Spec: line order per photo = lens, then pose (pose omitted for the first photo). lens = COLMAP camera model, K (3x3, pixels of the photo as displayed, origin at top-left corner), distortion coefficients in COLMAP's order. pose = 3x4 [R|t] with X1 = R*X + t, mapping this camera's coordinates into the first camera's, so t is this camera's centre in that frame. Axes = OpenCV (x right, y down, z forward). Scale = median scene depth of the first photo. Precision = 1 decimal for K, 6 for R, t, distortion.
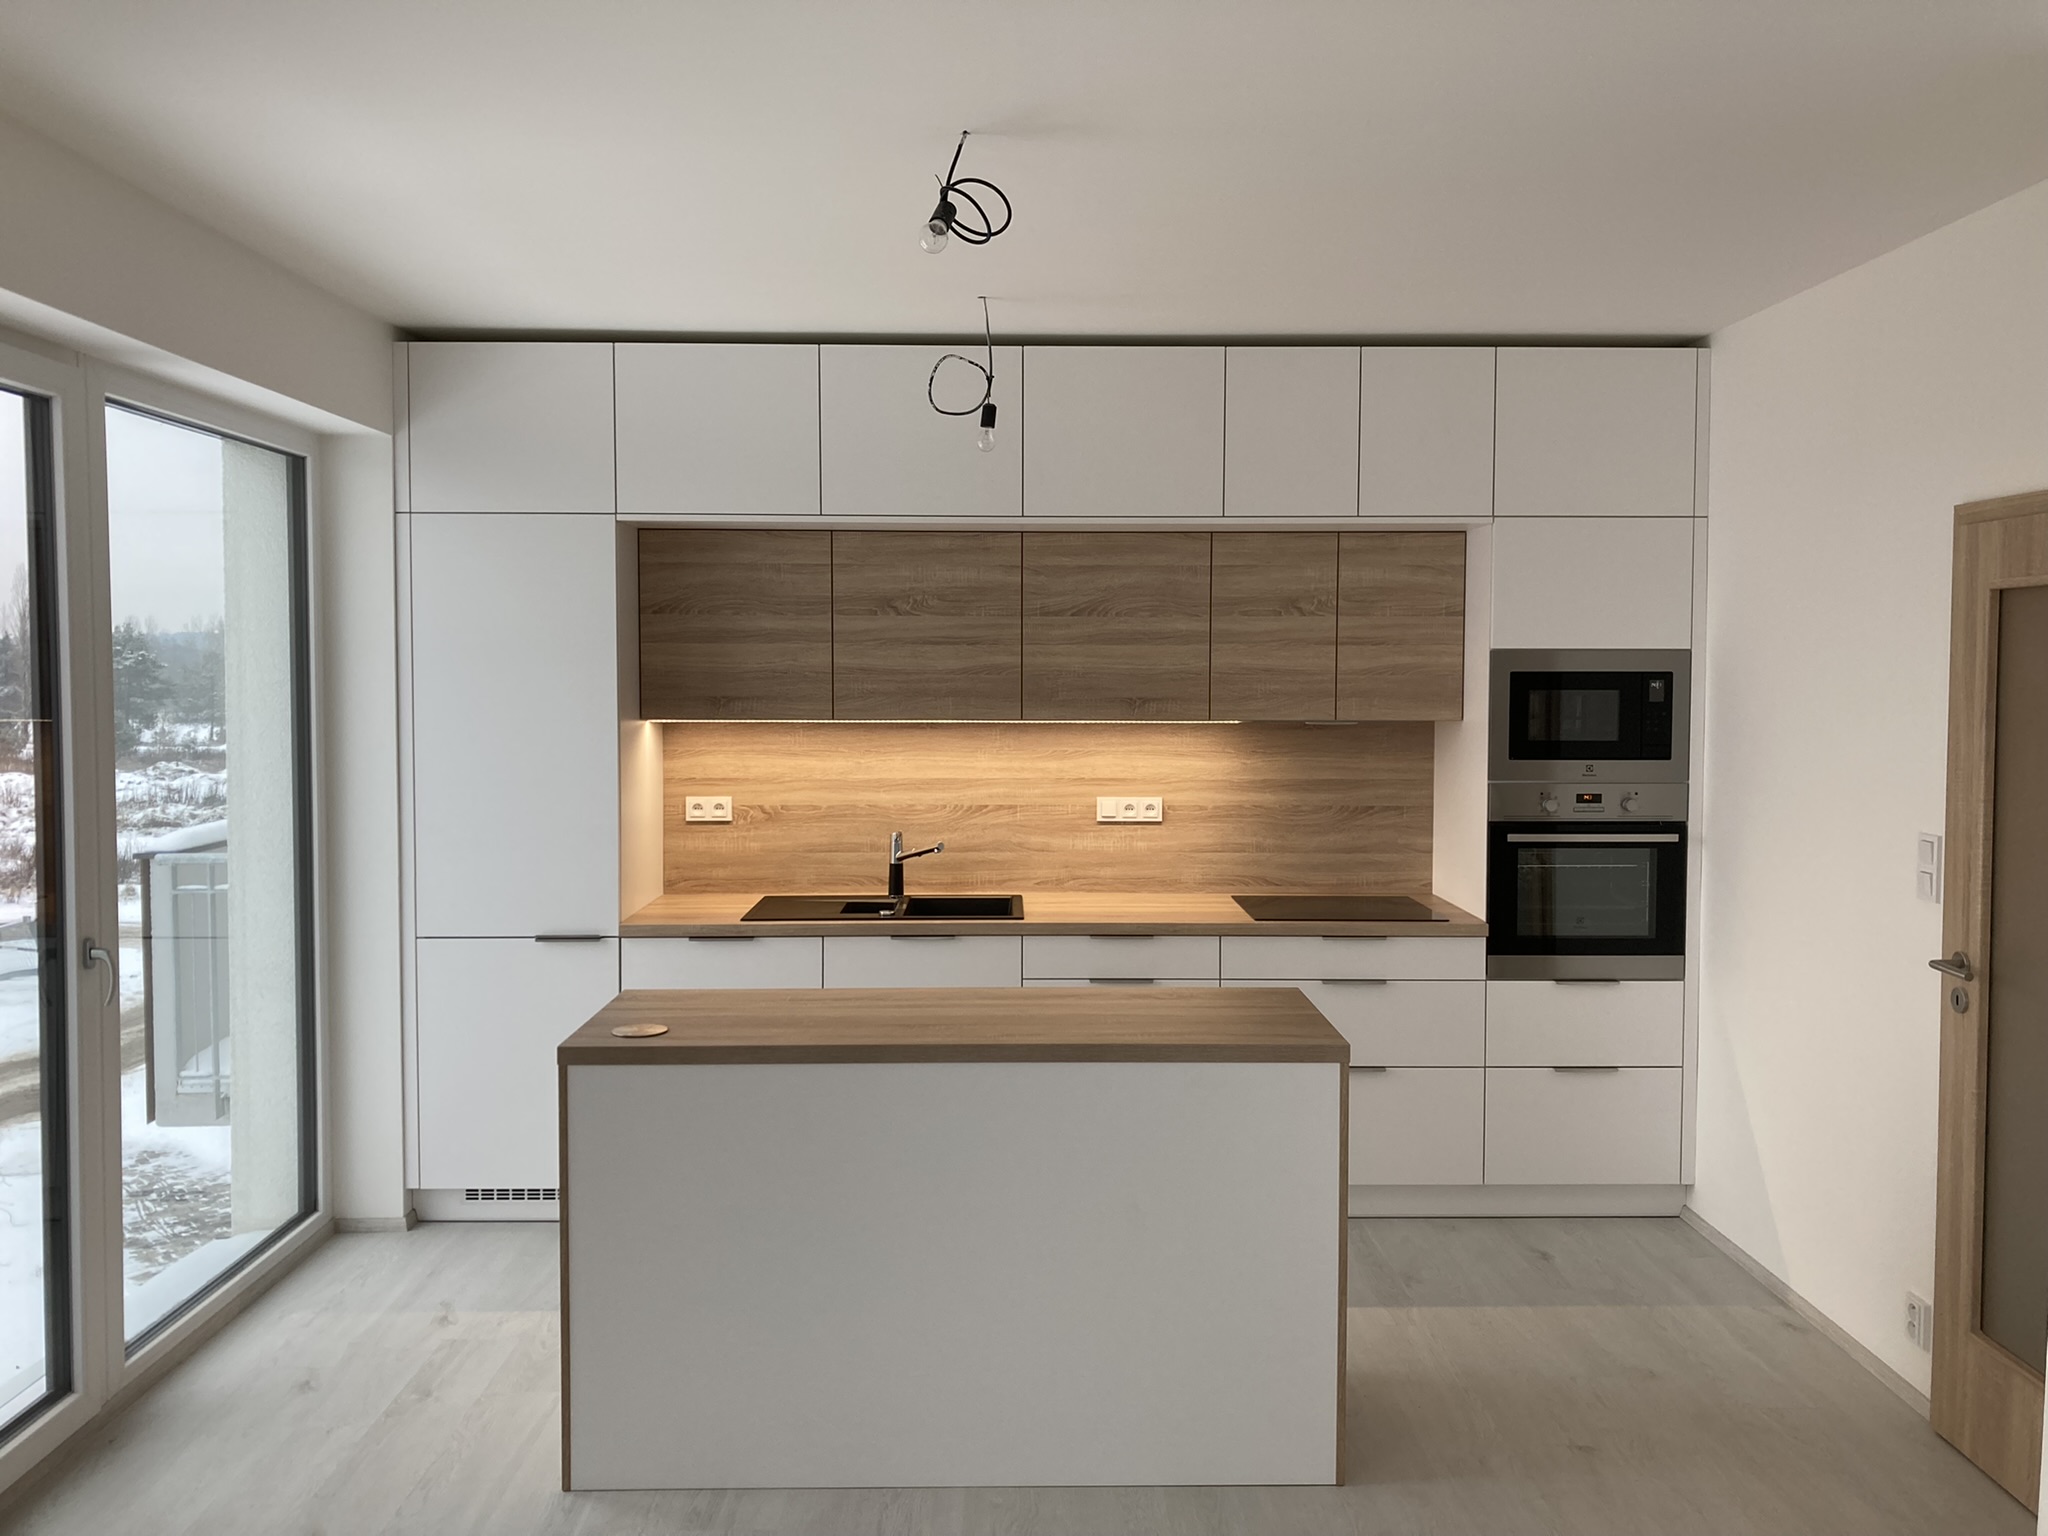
lens RADIAL K [[1668.6, 0, 1024.0], [0, 1668.6, 768.0], [0, 0, 1]] dist [0.107462, -0.343136]
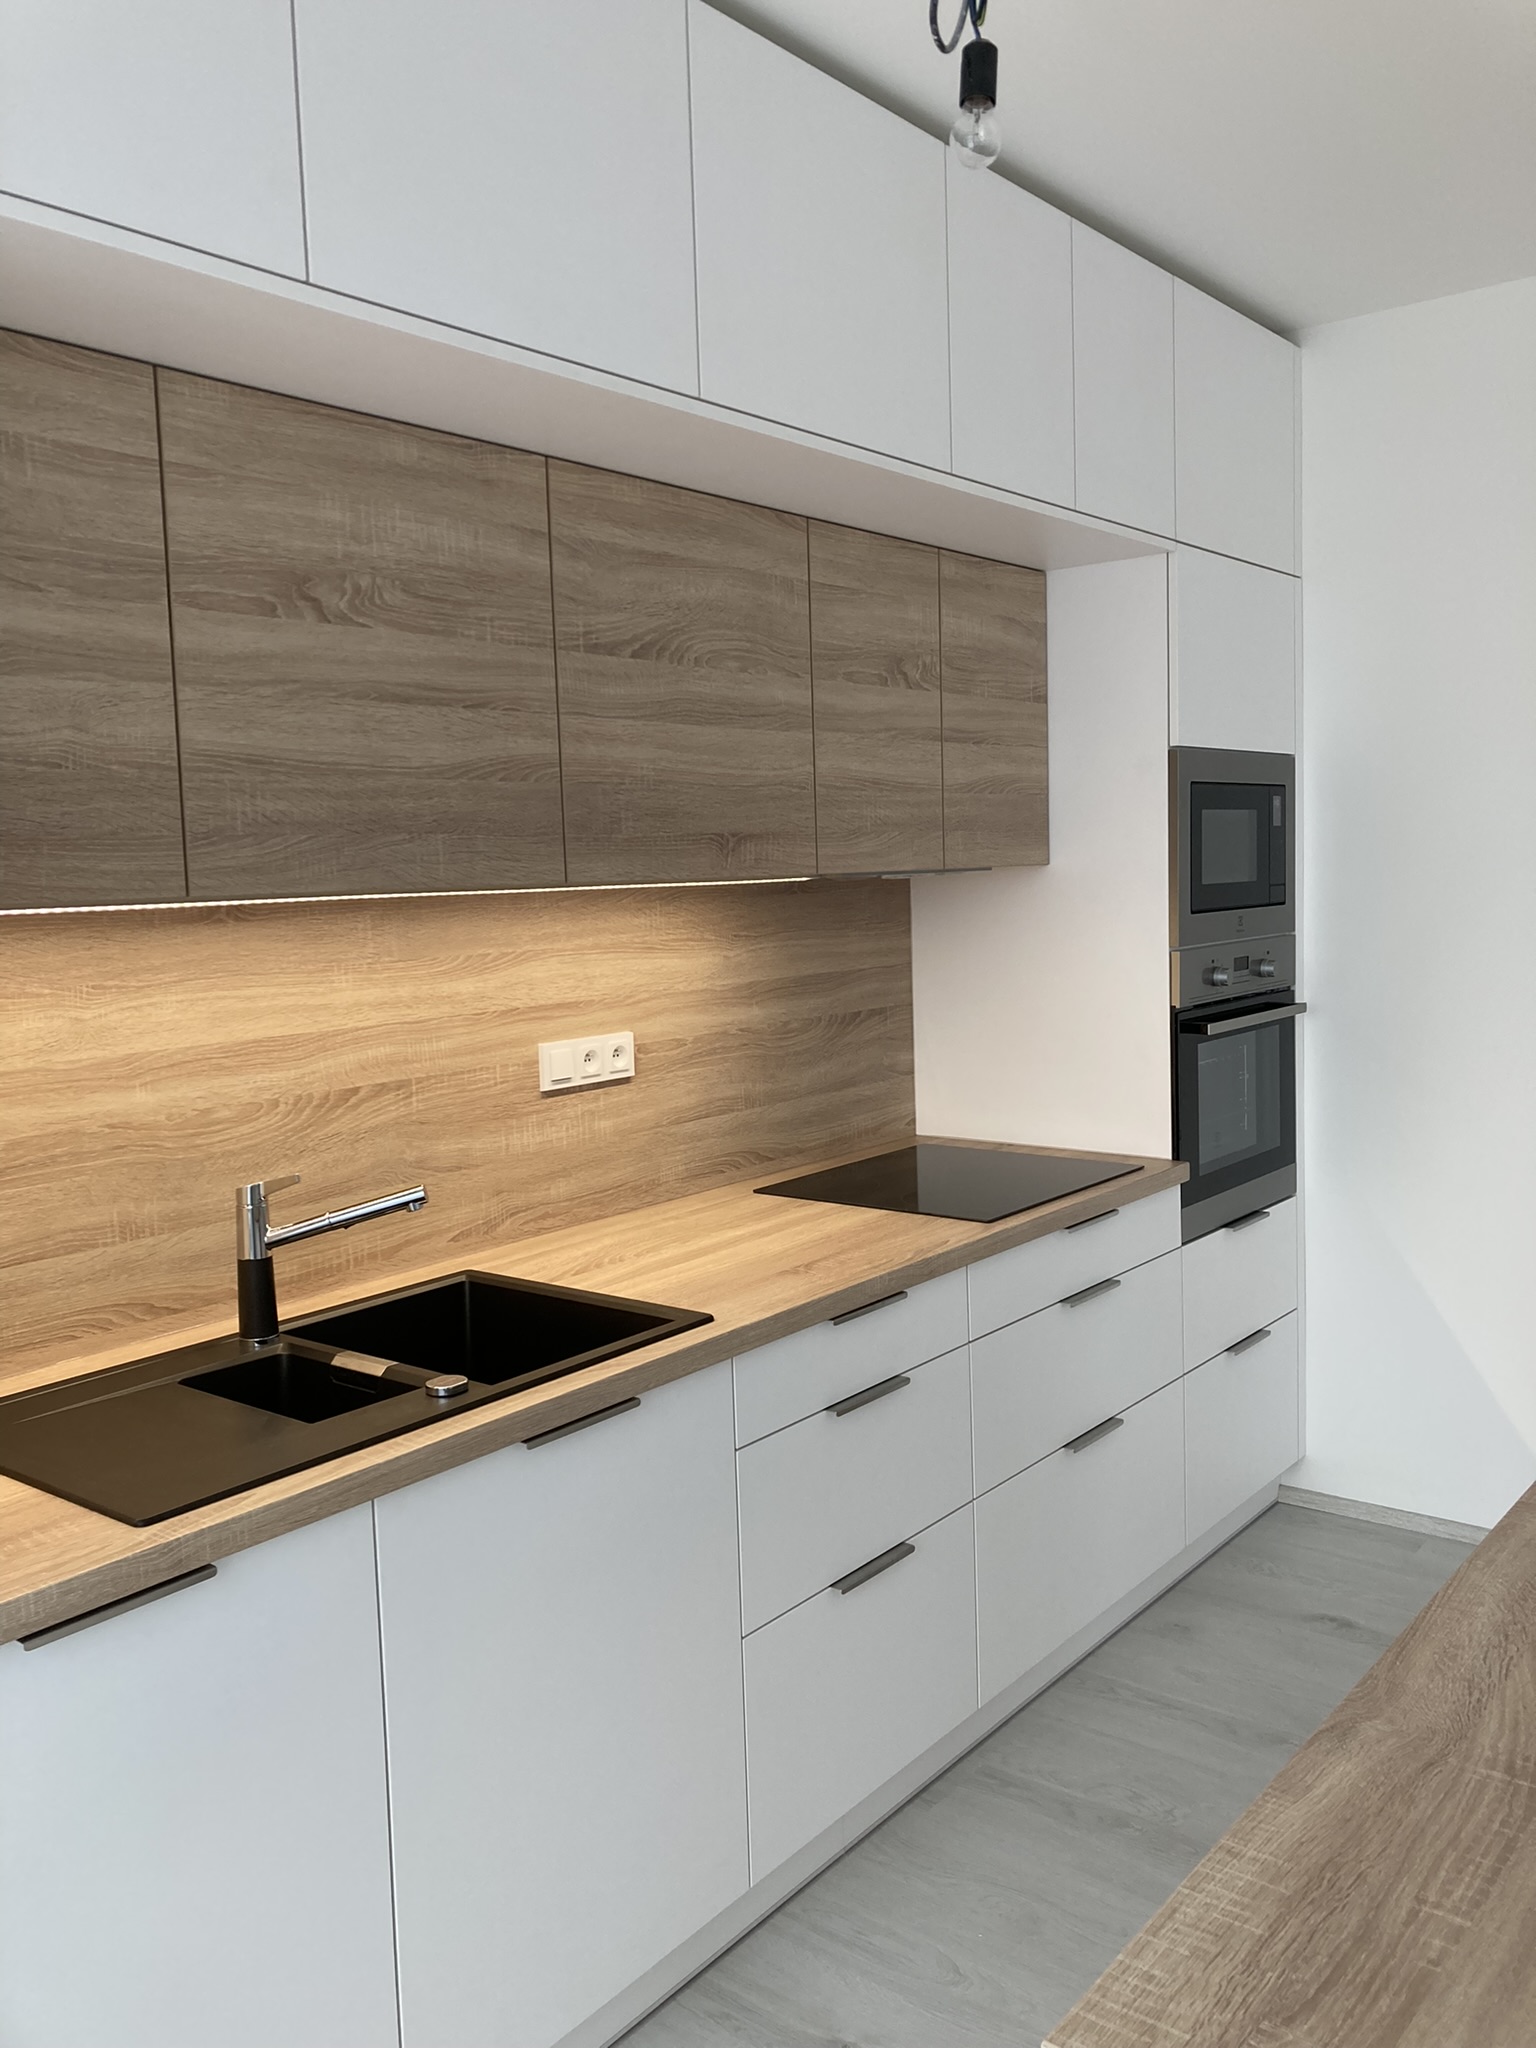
lens RADIAL K [[1668.6, 0, 811.6], [0, 1668.6, 1020.3], [0, 0, 1]] dist [0.107462, -0.343136]
pose [[0.625659, -0.095355, 0.774247, -0.311868], [0.076762, 0.995210, 0.060538, -0.014441], [-0.776311, 0.021556, 0.629982, 0.663214]]
